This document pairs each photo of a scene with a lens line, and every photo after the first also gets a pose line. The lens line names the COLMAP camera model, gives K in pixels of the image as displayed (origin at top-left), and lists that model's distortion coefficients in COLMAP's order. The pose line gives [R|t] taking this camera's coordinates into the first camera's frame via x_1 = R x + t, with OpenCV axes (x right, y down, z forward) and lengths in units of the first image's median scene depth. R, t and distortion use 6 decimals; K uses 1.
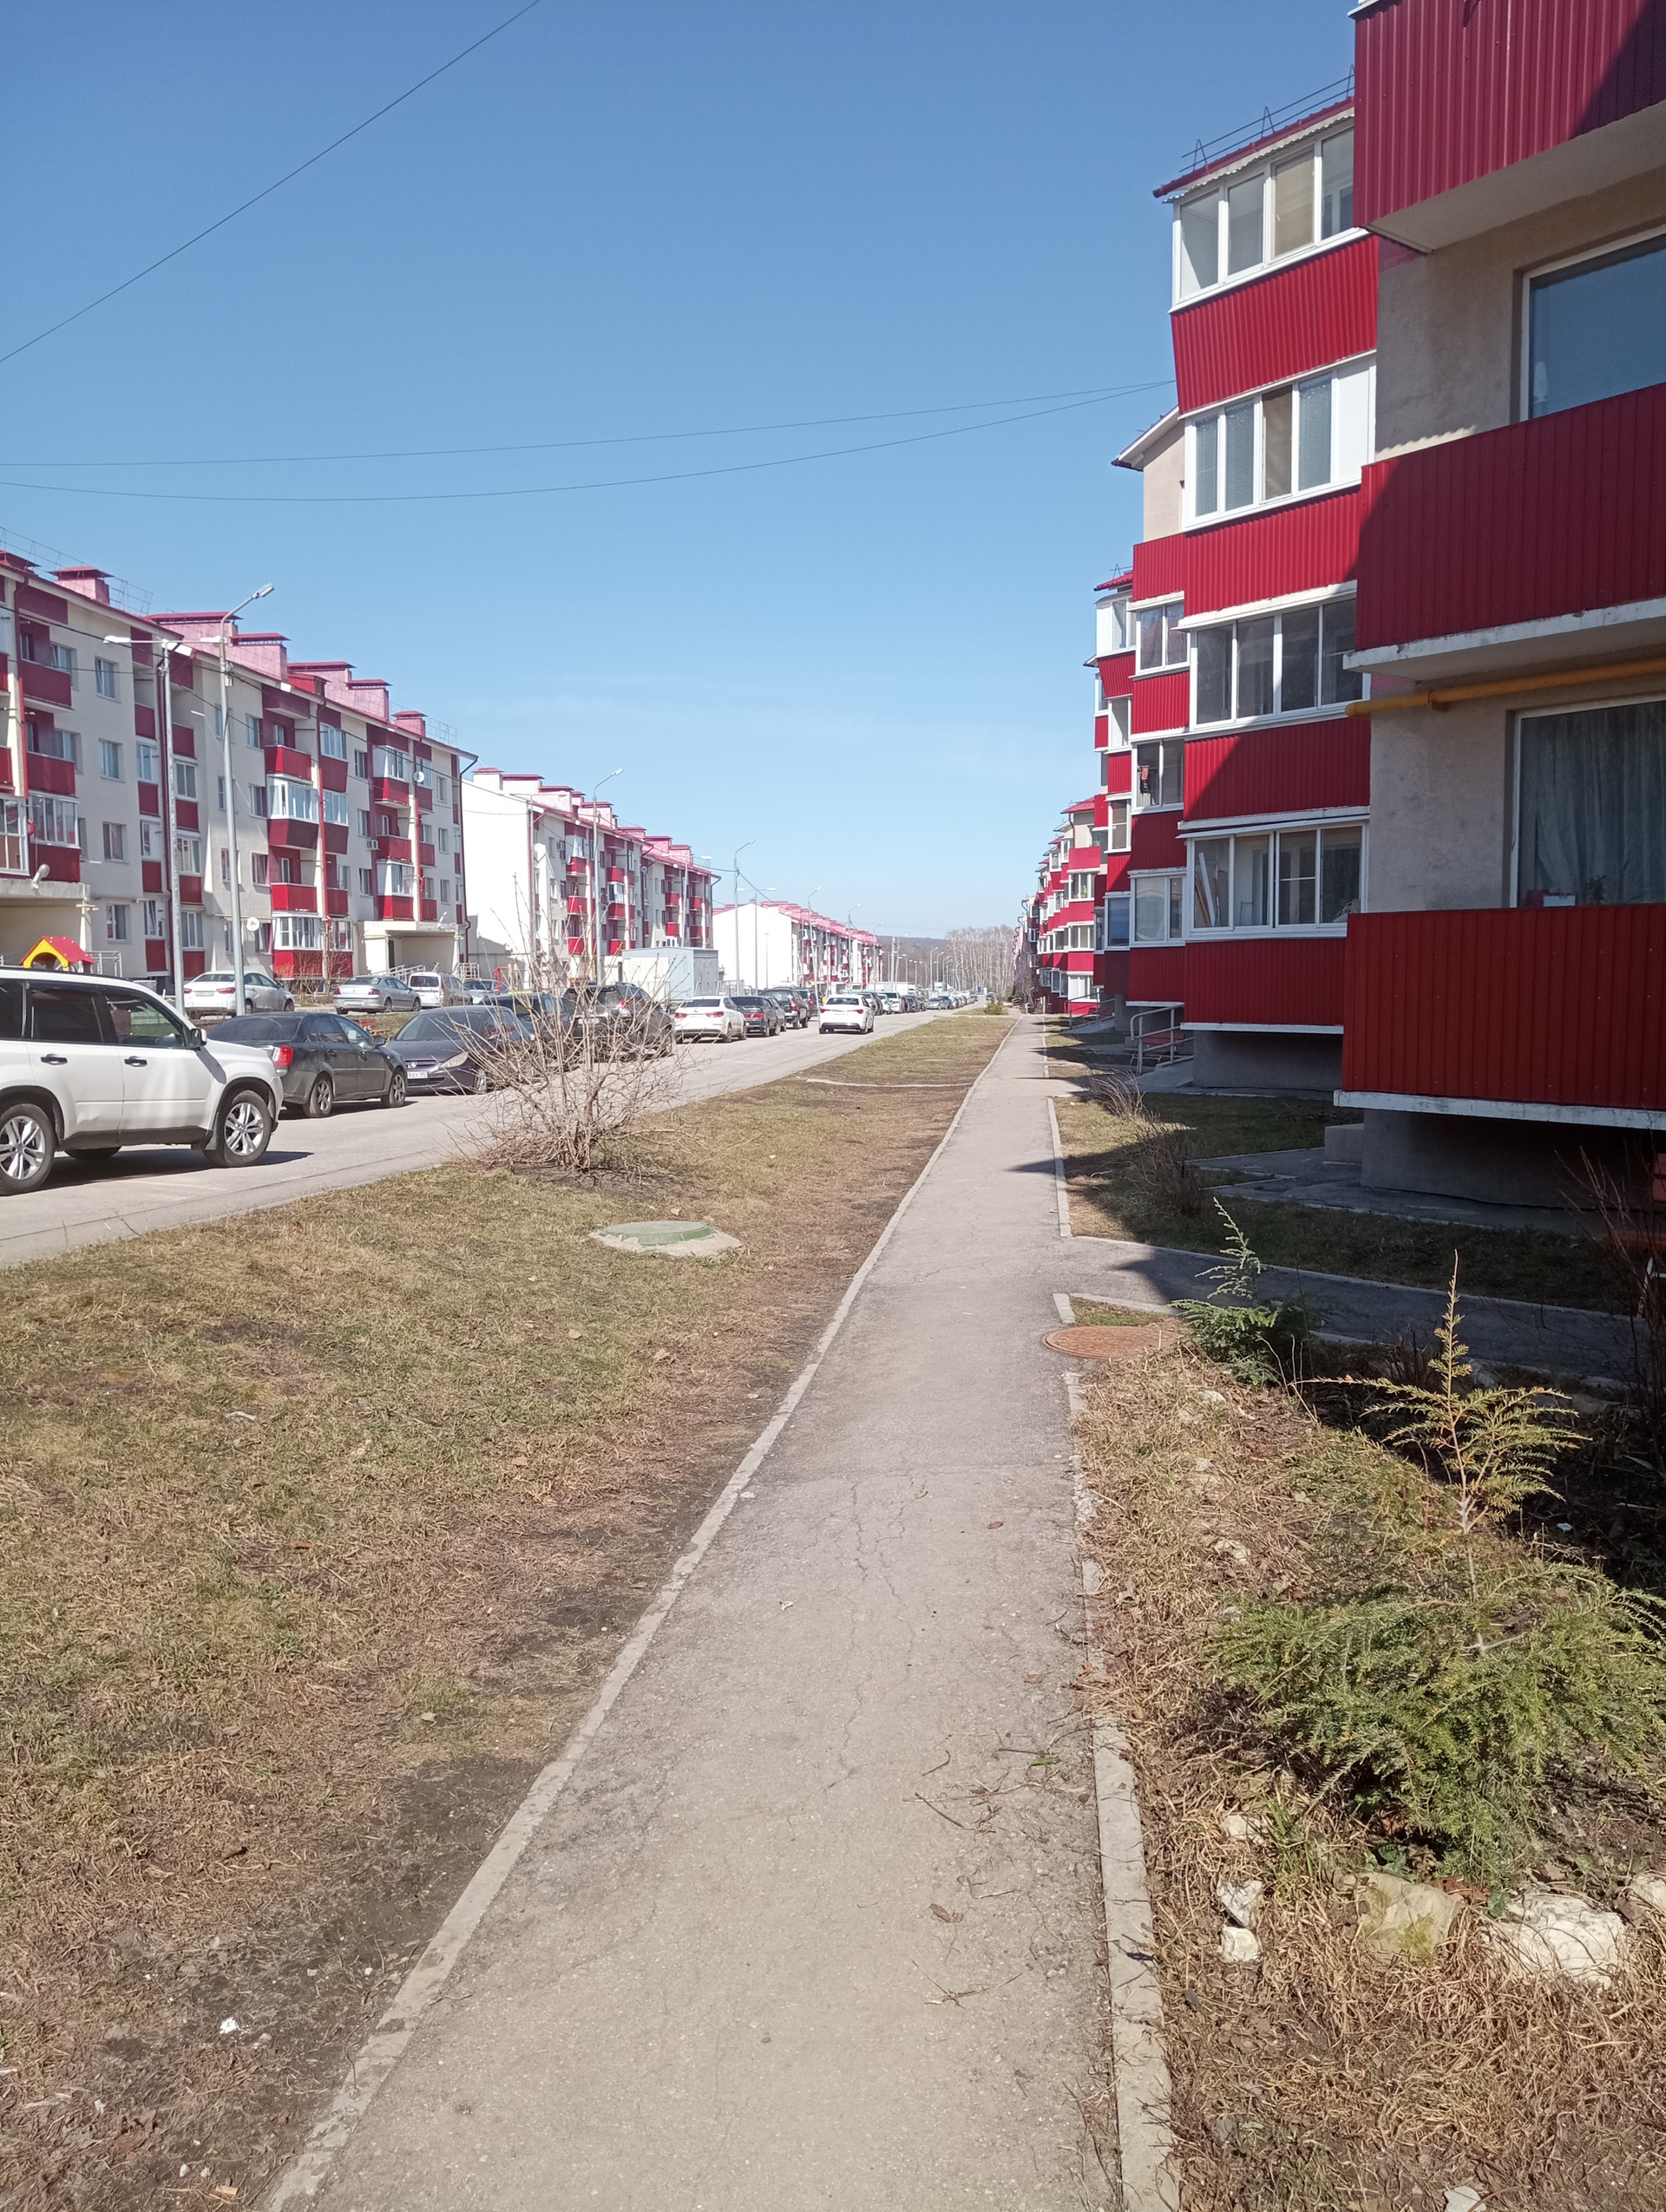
lens RADIAL K [[1680.2, 0, 829.4], [0, 1680.2, 1108.3], [0, 0, 1]] dist [0.057499, -0.097418]
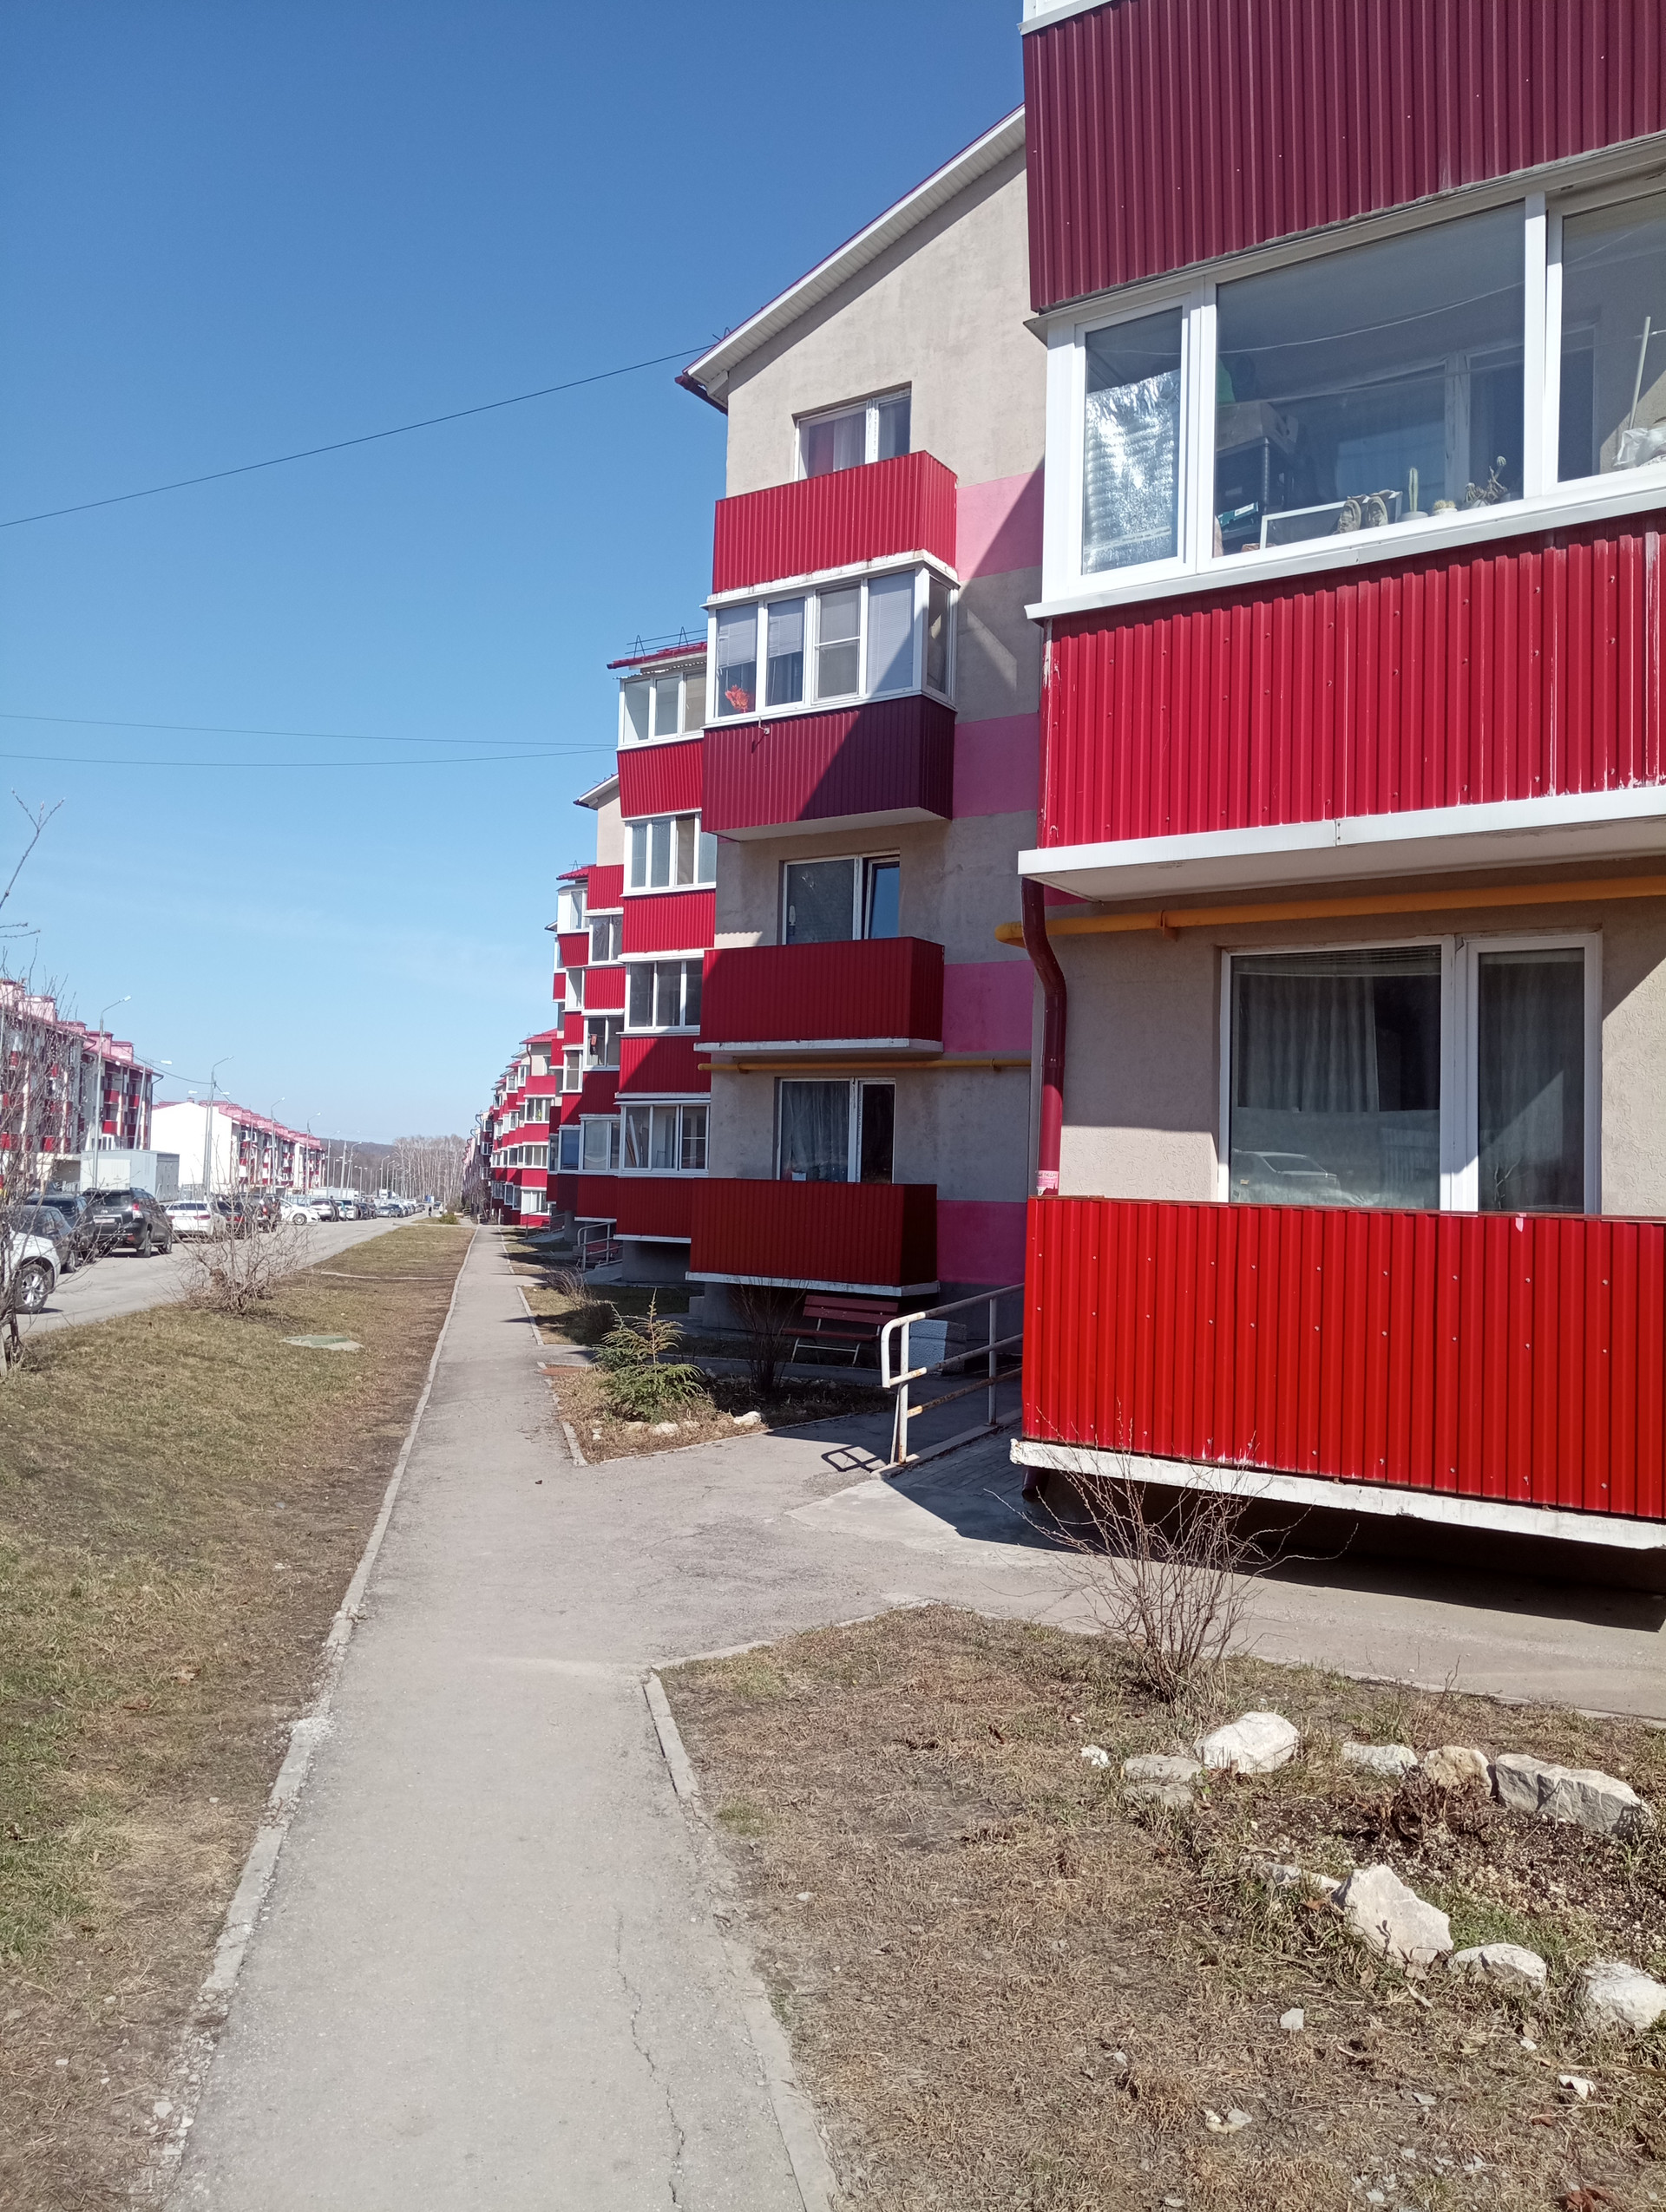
lens RADIAL K [[1680.2, 0, 829.4], [0, 1680.2, 1108.3], [0, 0, 1]] dist [0.057499, -0.097418]
pose [[0.947269, 0.049772, 0.316552, -0.031919], [-0.009628, 0.991839, -0.127136, 0.009708], [-0.320296, 0.117384, 0.940017, -0.176826]]
